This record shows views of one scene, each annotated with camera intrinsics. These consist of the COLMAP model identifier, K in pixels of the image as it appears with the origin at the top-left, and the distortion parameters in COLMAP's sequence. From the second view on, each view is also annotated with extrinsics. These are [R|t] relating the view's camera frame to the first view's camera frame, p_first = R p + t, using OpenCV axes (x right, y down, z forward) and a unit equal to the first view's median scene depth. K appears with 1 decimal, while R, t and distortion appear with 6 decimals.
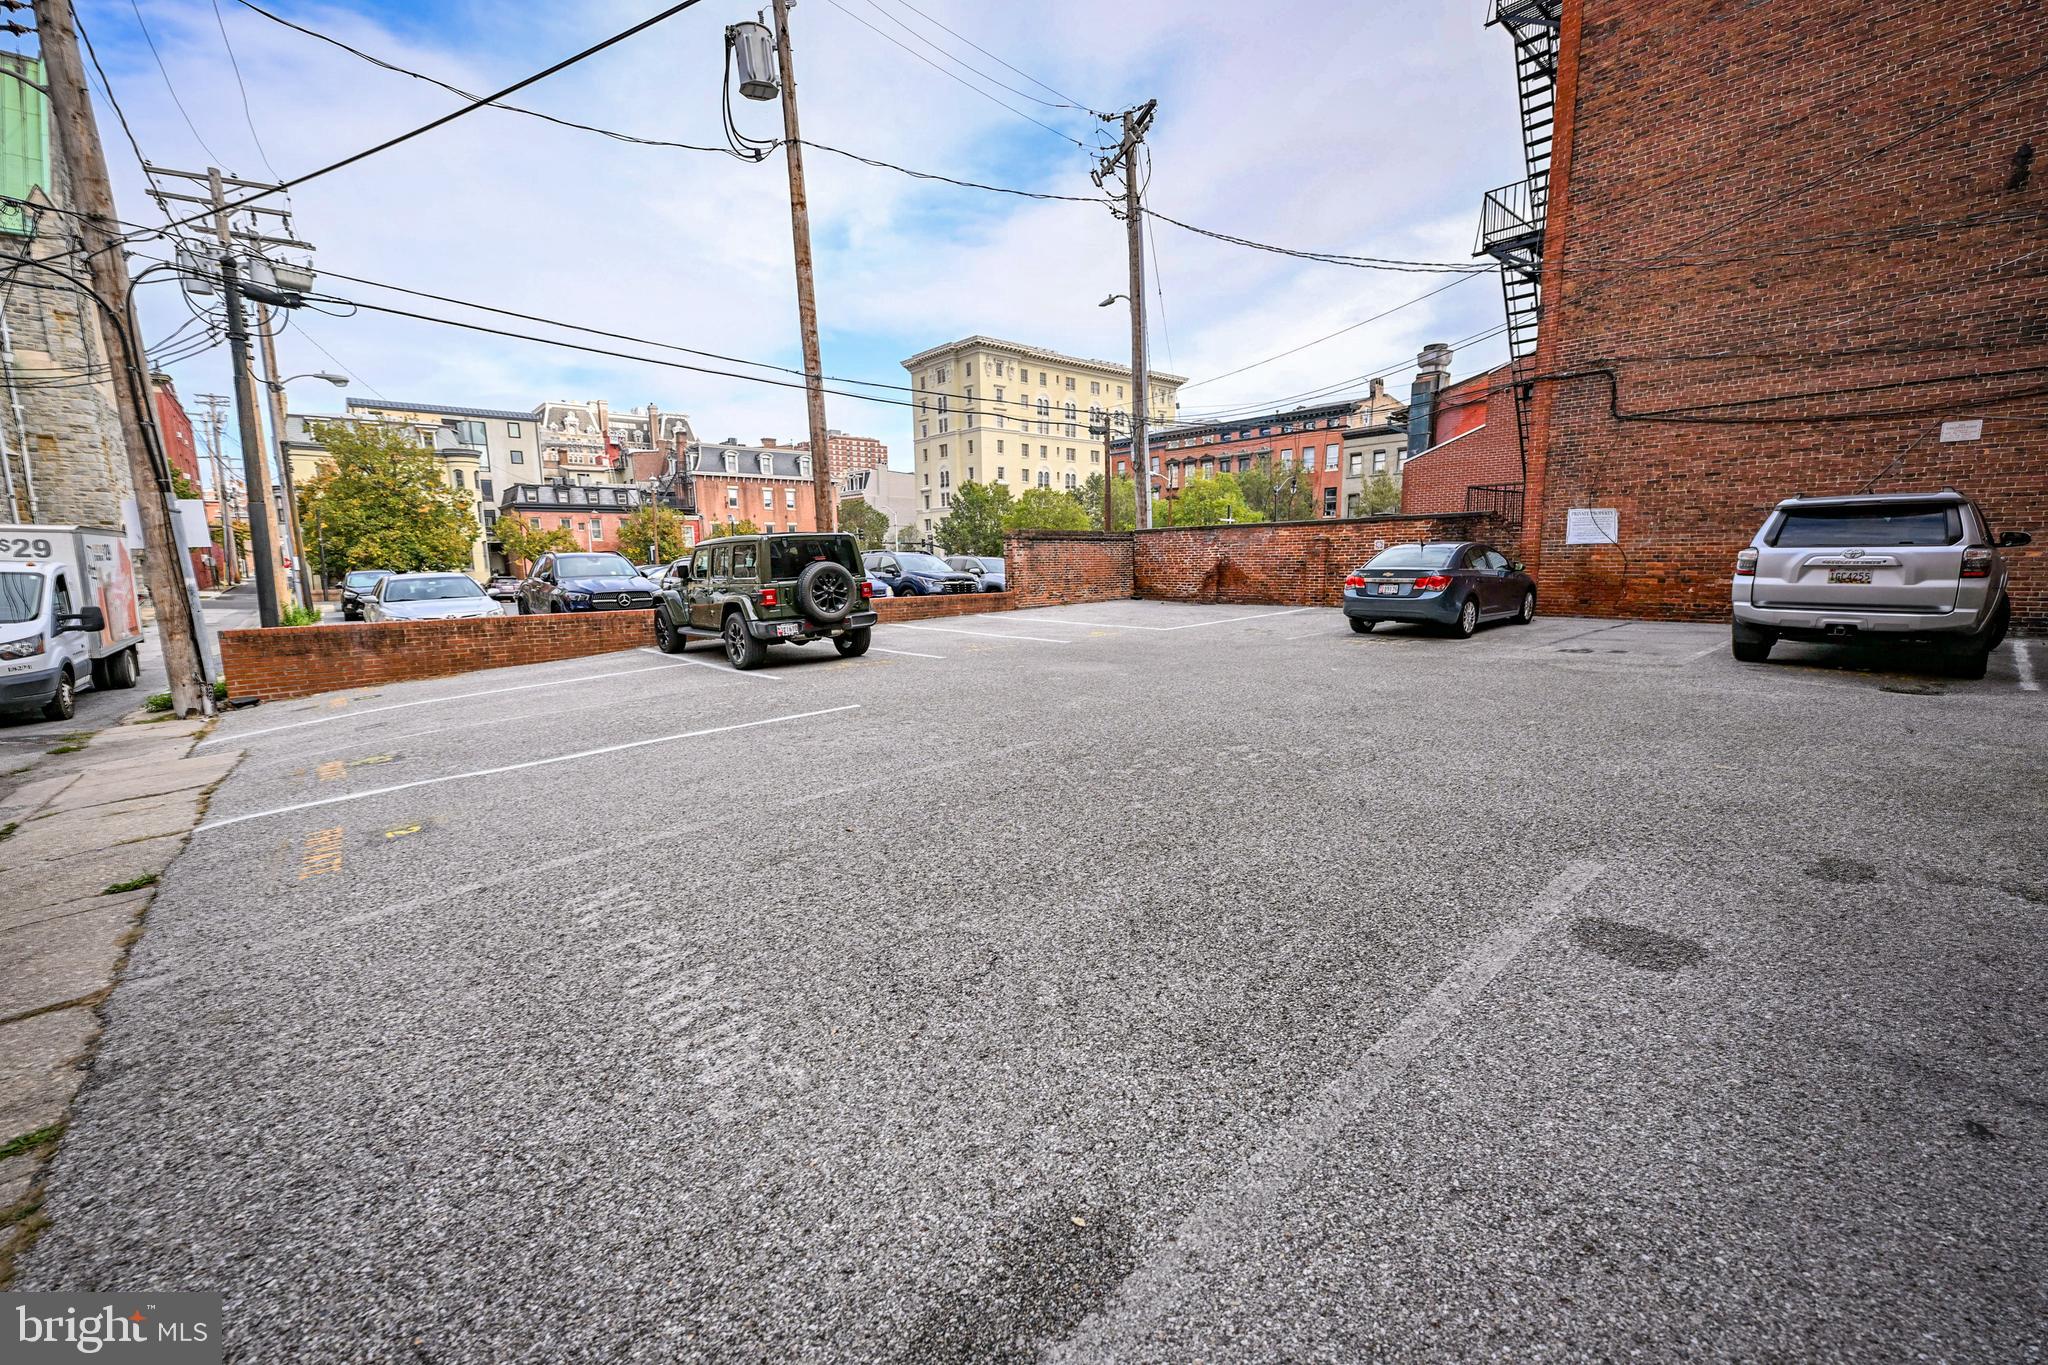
lens RADIAL K [[811.0, 0, 1018.3], [0, 811.0, 681.9], [0, 0, 1]] dist [0.001781, -0.000540]
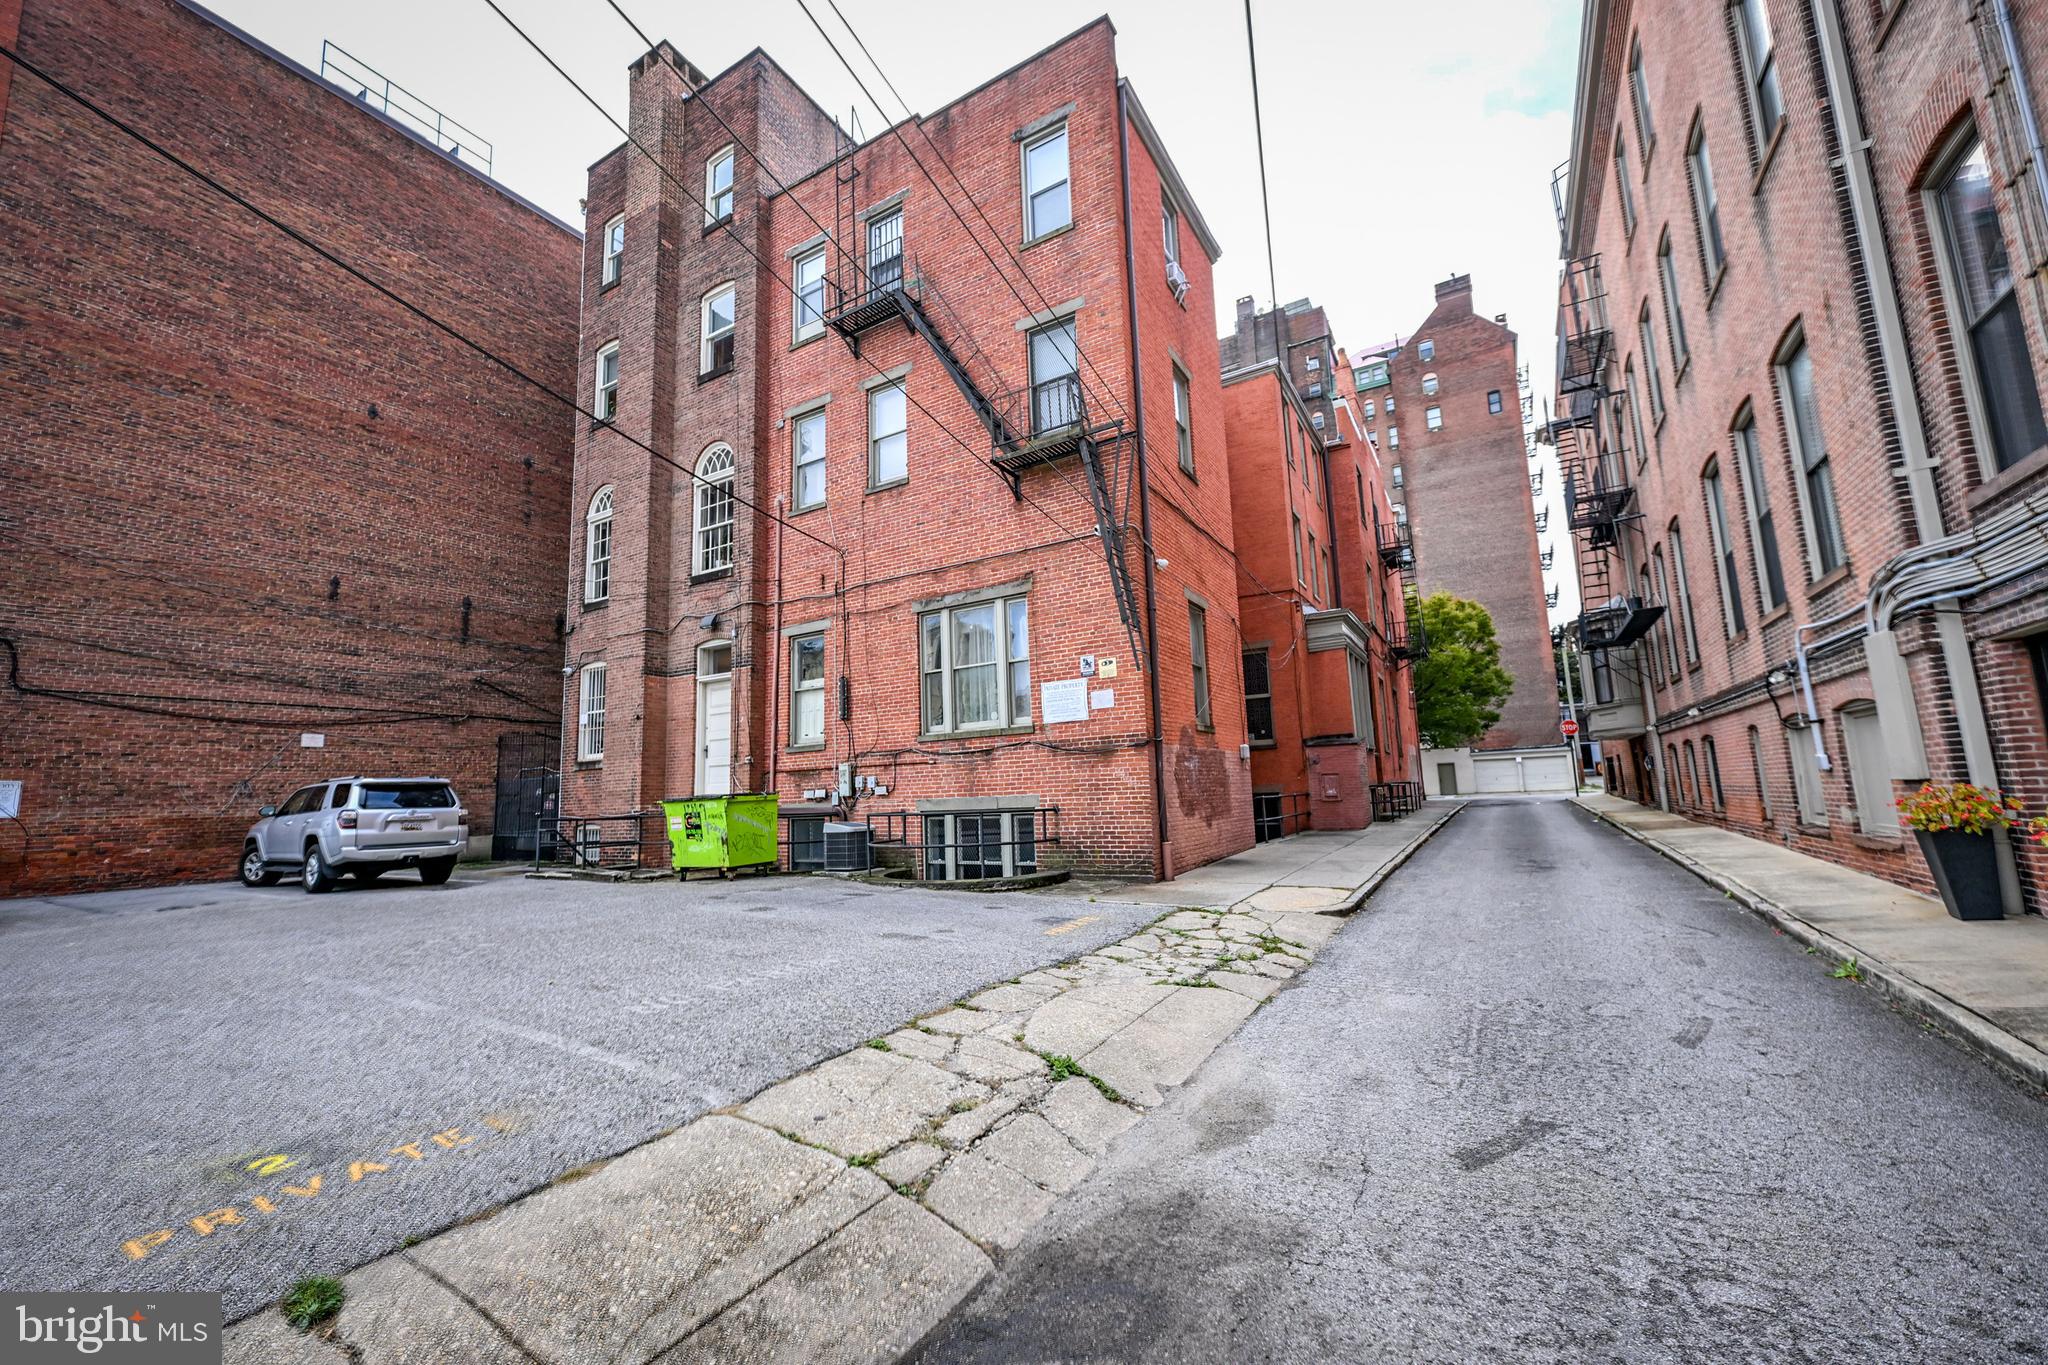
lens RADIAL K [[809.0, 0, 1020.8], [0, 809.0, 683.4], [0, 0, 1]] dist [0.001503, -0.000110]
pose [[-0.315315, 0.159325, 0.935517, -0.560613], [0.187146, 0.976886, -0.103293, -0.007044], [-0.930351, 0.142508, -0.337844, 0.214064]]
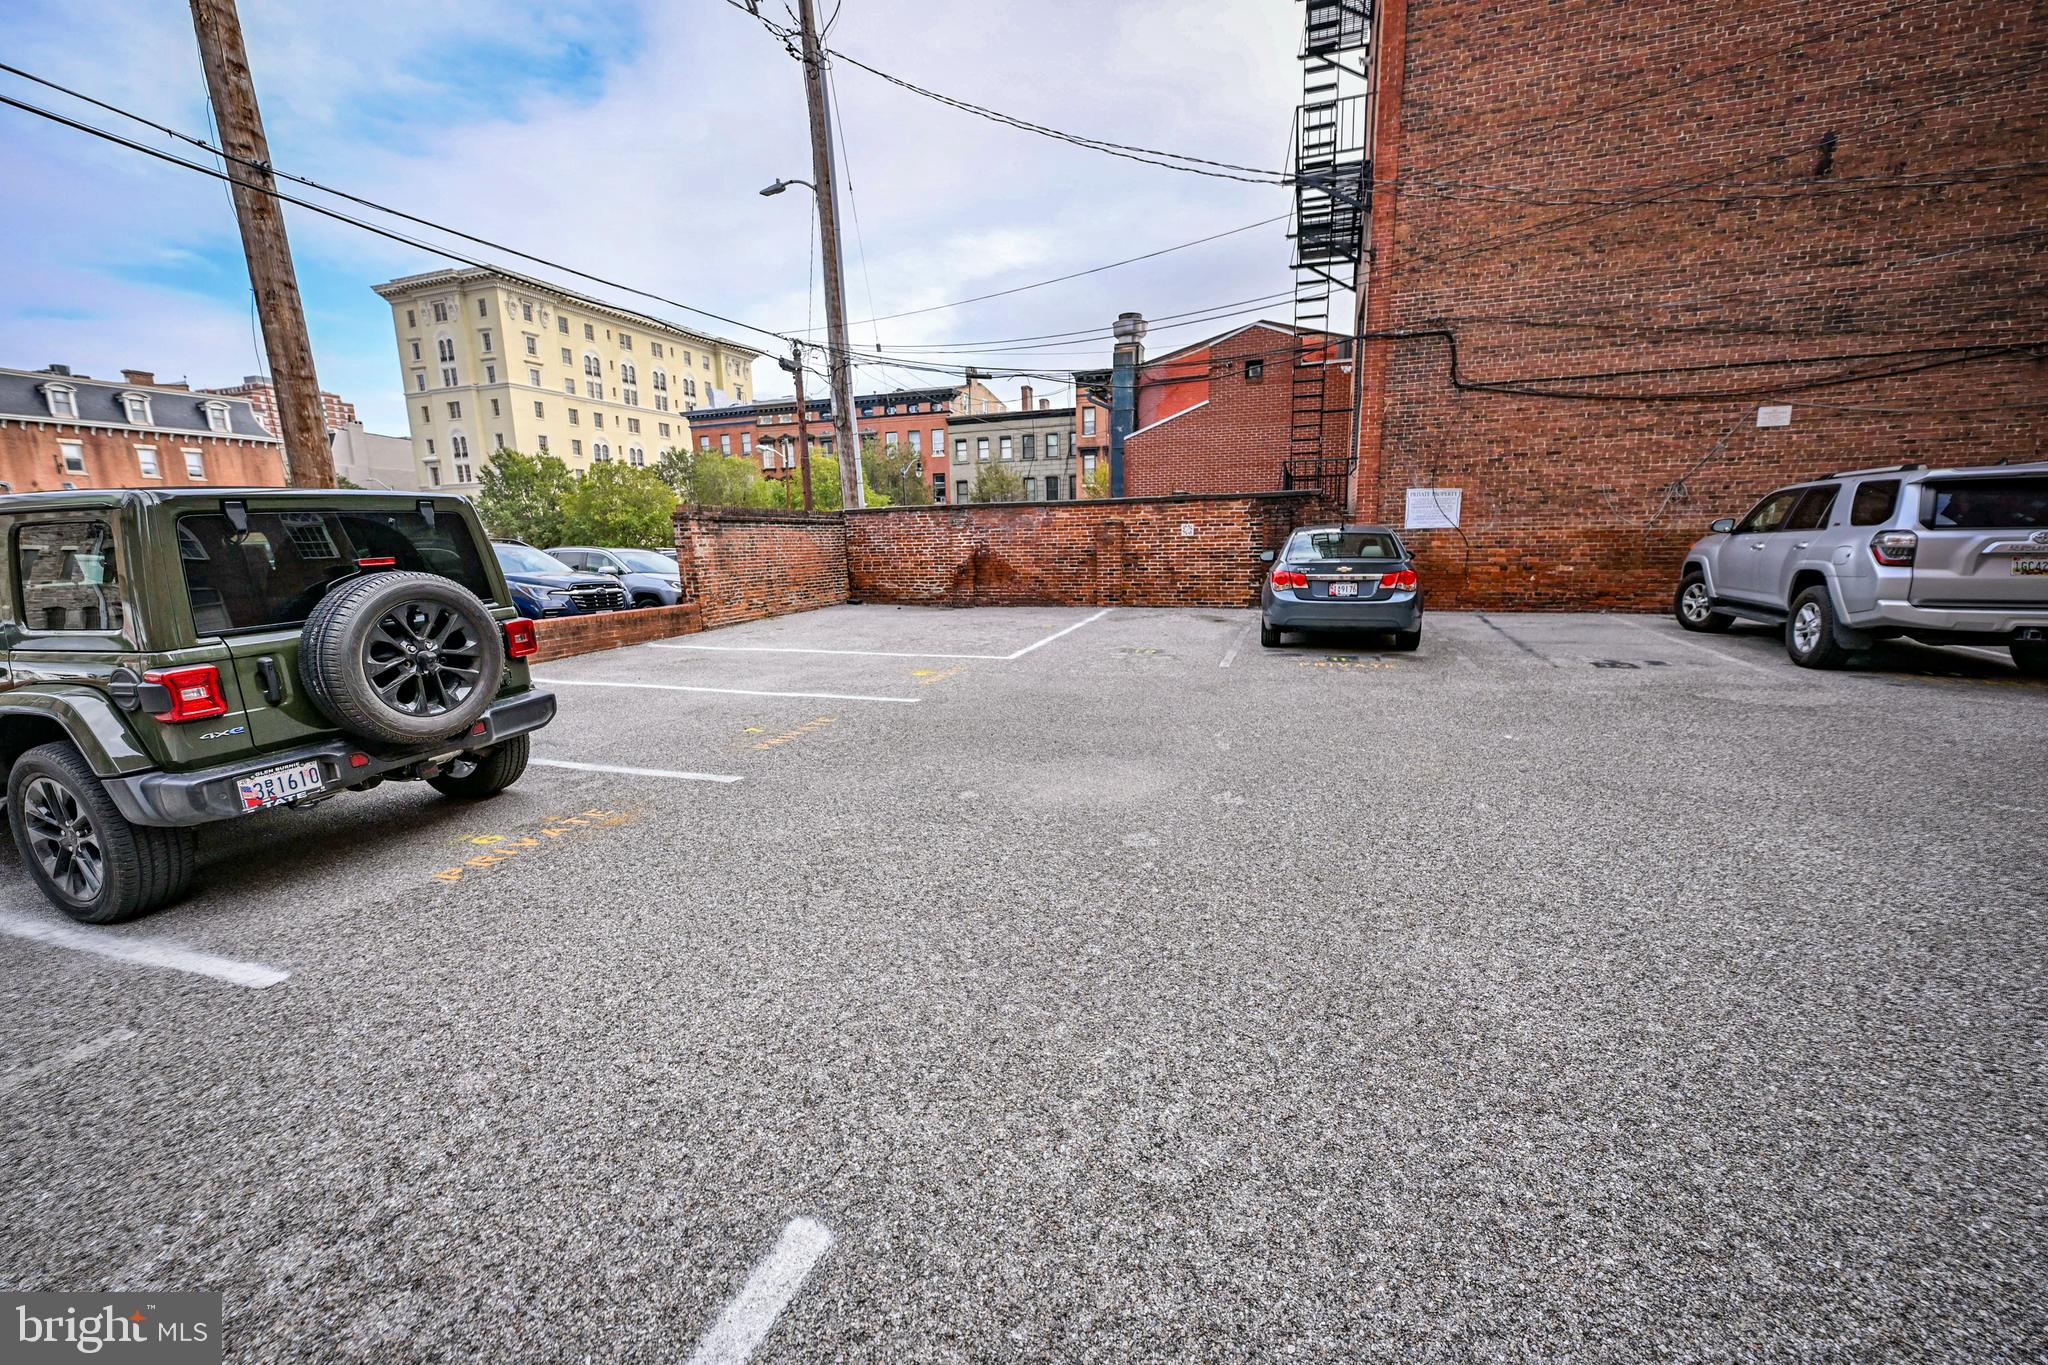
lens RADIAL K [[811.0, 0, 1018.3], [0, 811.0, 681.9], [0, 0, 1]] dist [0.001781, -0.000540]
pose [[0.871973, -0.088963, 0.481404, -0.143580], [0.081577, 0.996006, 0.036299, -0.075200], [-0.482710, 0.007619, 0.875747, 0.463190]]
